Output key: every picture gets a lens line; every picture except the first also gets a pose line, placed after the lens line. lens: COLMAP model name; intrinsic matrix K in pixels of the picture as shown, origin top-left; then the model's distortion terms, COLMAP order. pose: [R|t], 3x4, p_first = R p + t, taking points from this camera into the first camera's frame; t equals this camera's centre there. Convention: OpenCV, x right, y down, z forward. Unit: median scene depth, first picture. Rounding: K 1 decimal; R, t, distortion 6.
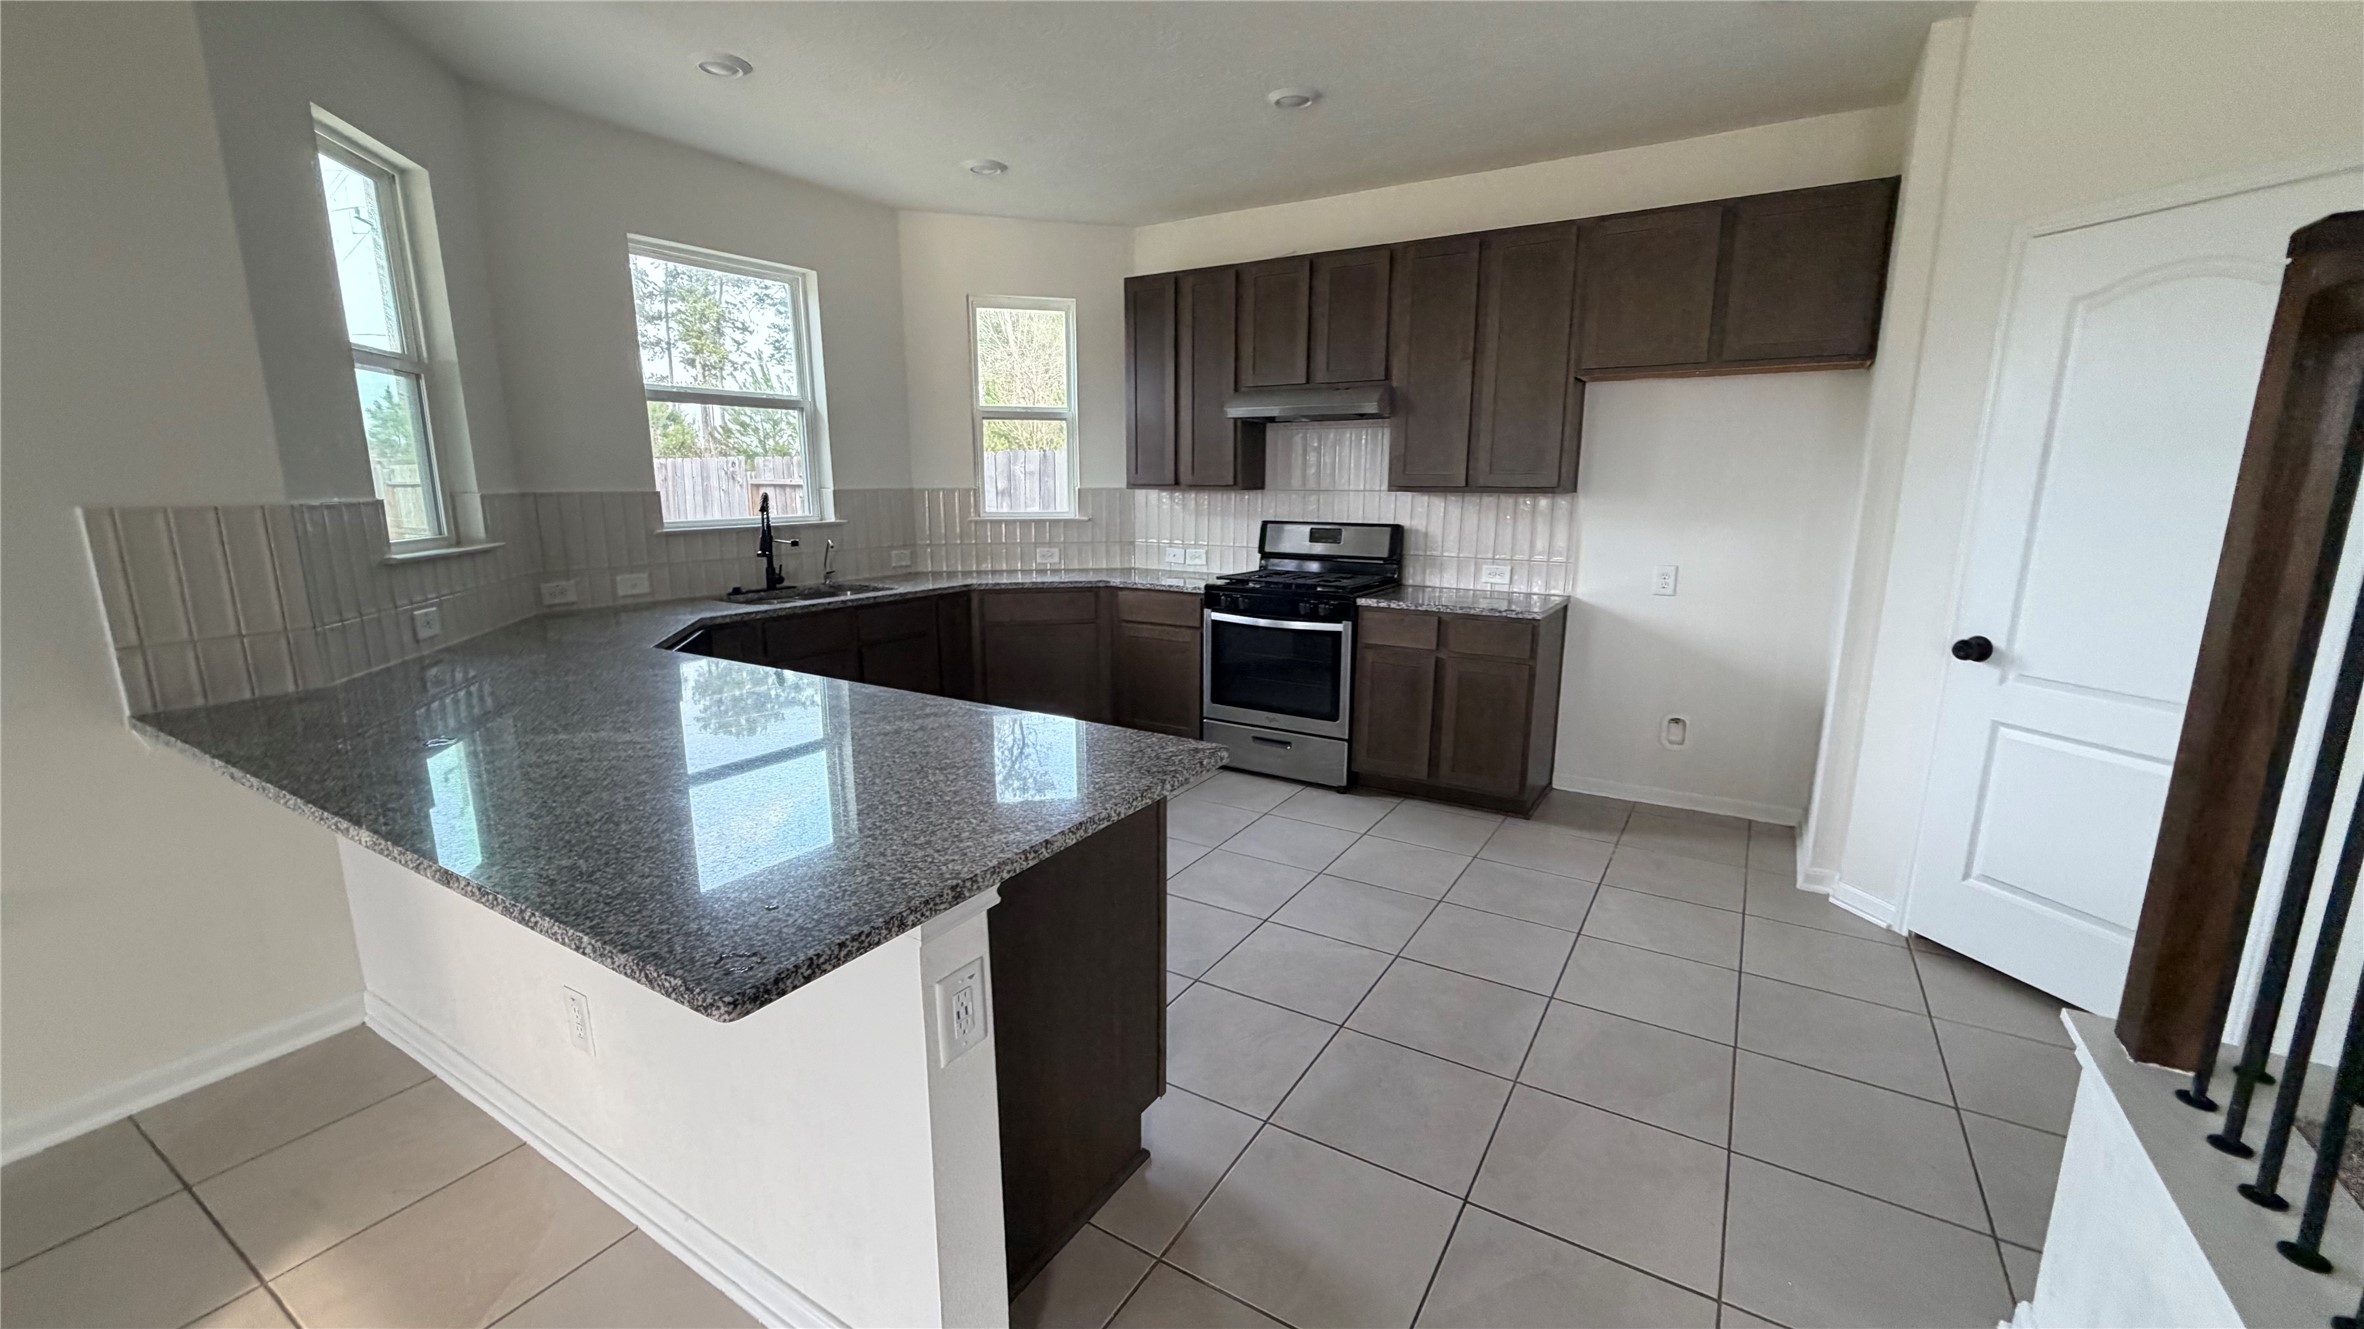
lens RADIAL K [[934.0, 0, 1191.6], [0, 934.0, 659.0], [0, 0, 1]] dist [0.004113, 0.000338]
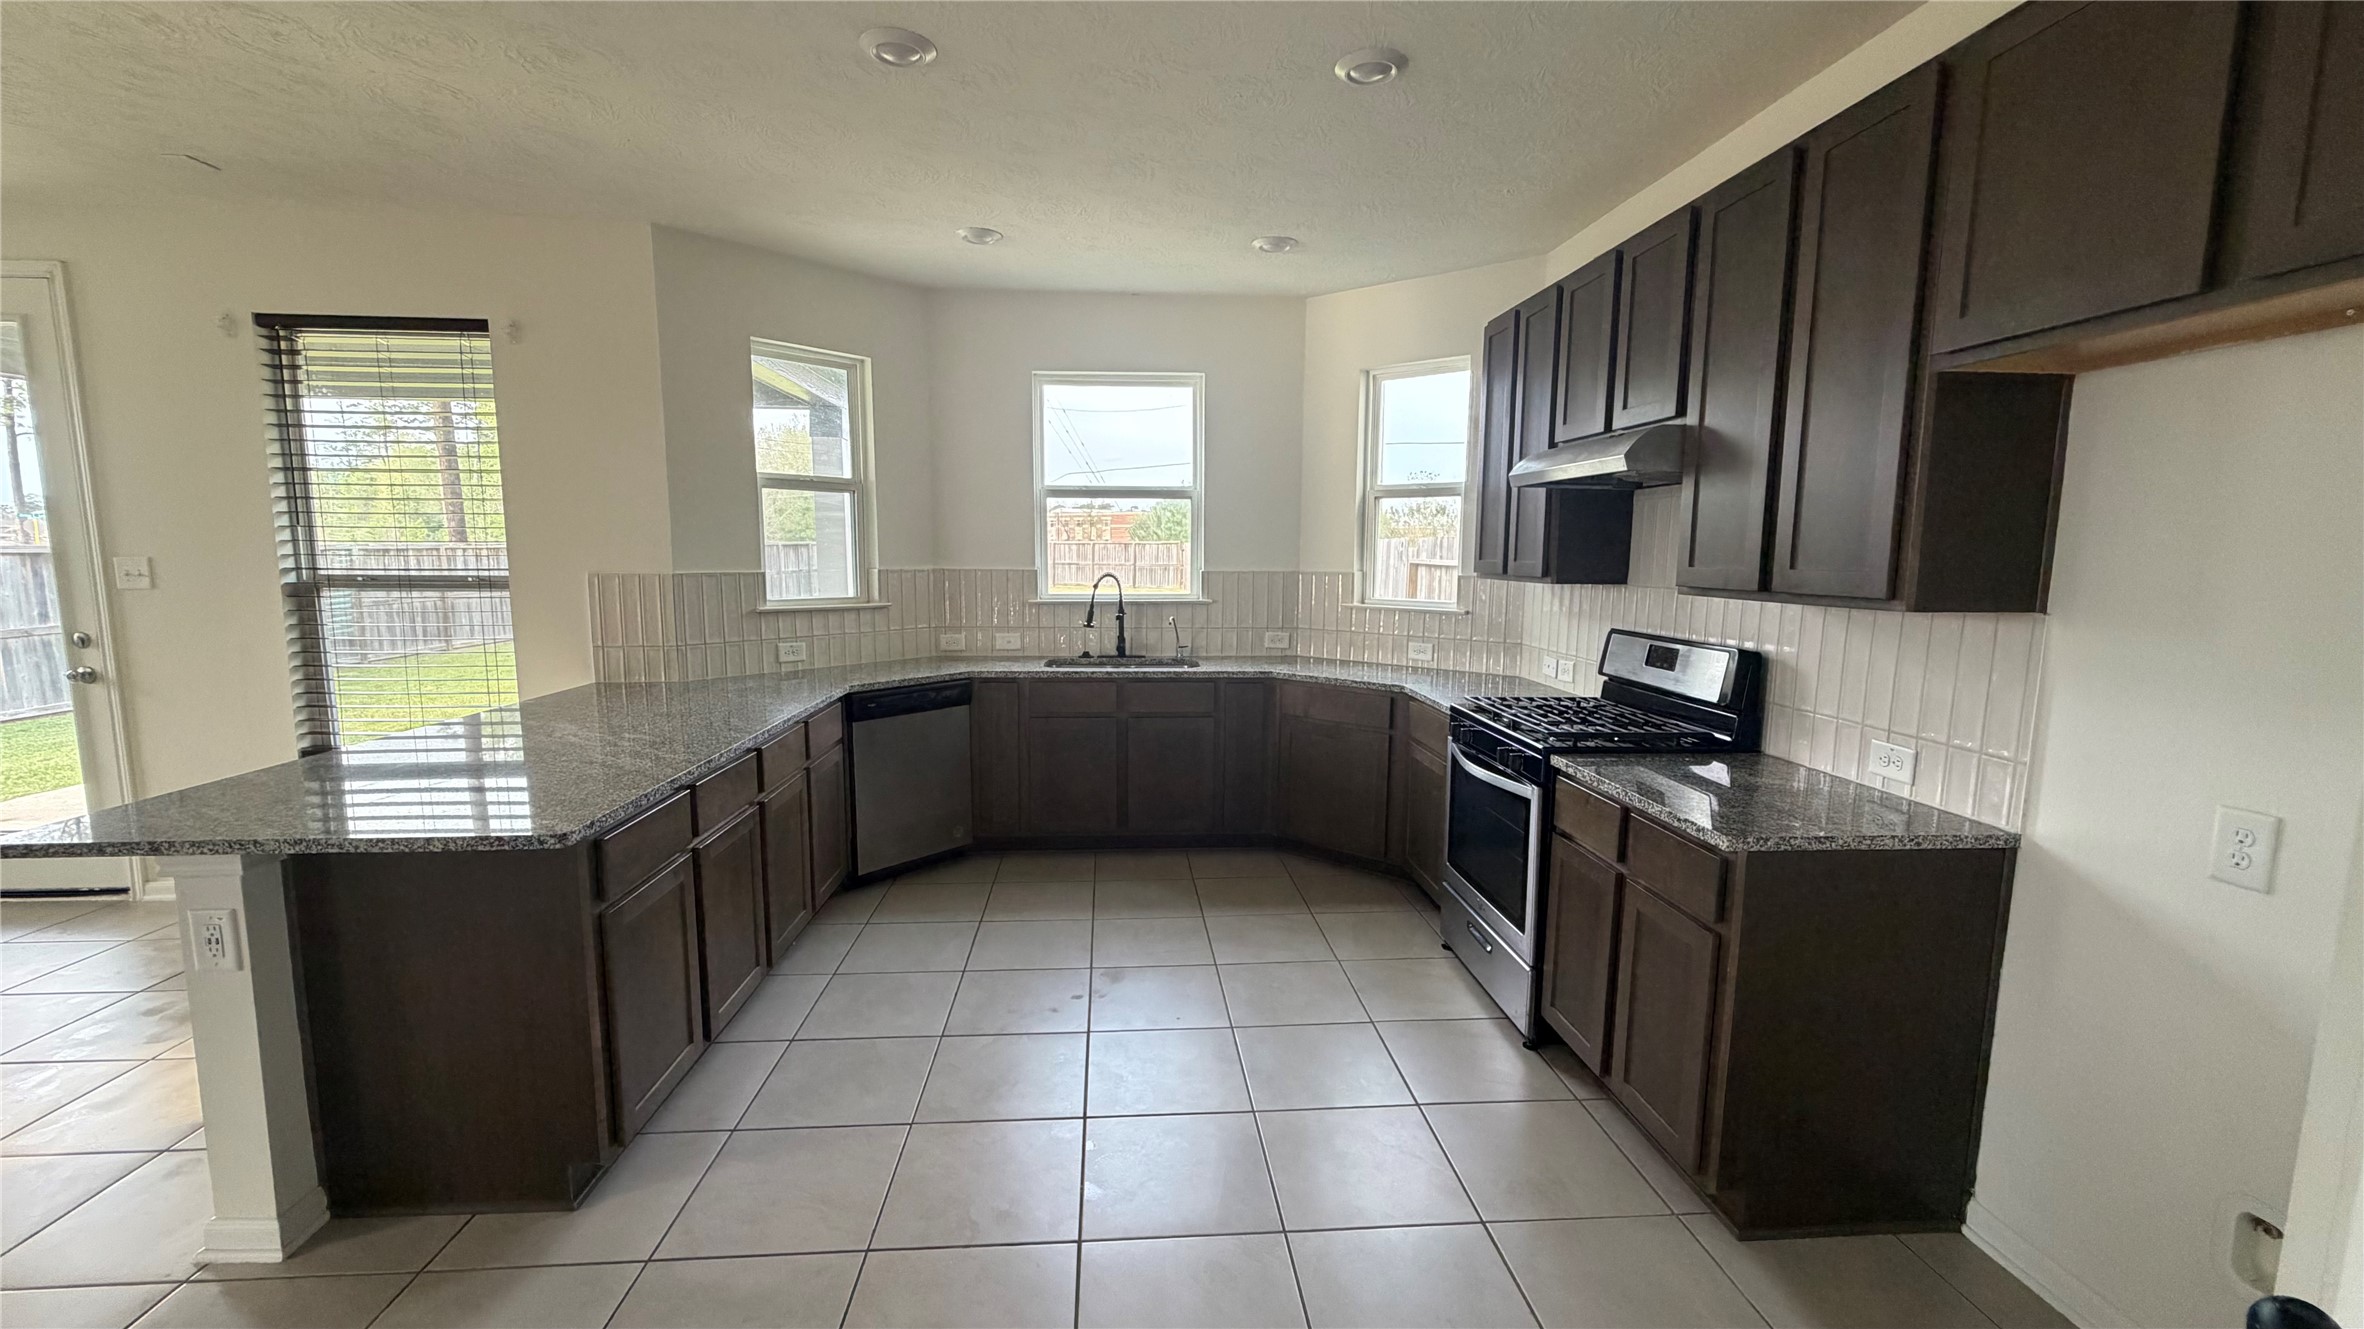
lens RADIAL K [[934.0, 0, 1186.2], [0, 934.0, 673.0], [0, 0, 1]] dist [0.004113, 0.000338]
pose [[0.588668, 0.109141, -0.800973, 0.508376], [-0.161877, 0.986690, 0.015477, -0.083612], [0.792001, 0.120549, 0.598500, 0.376204]]
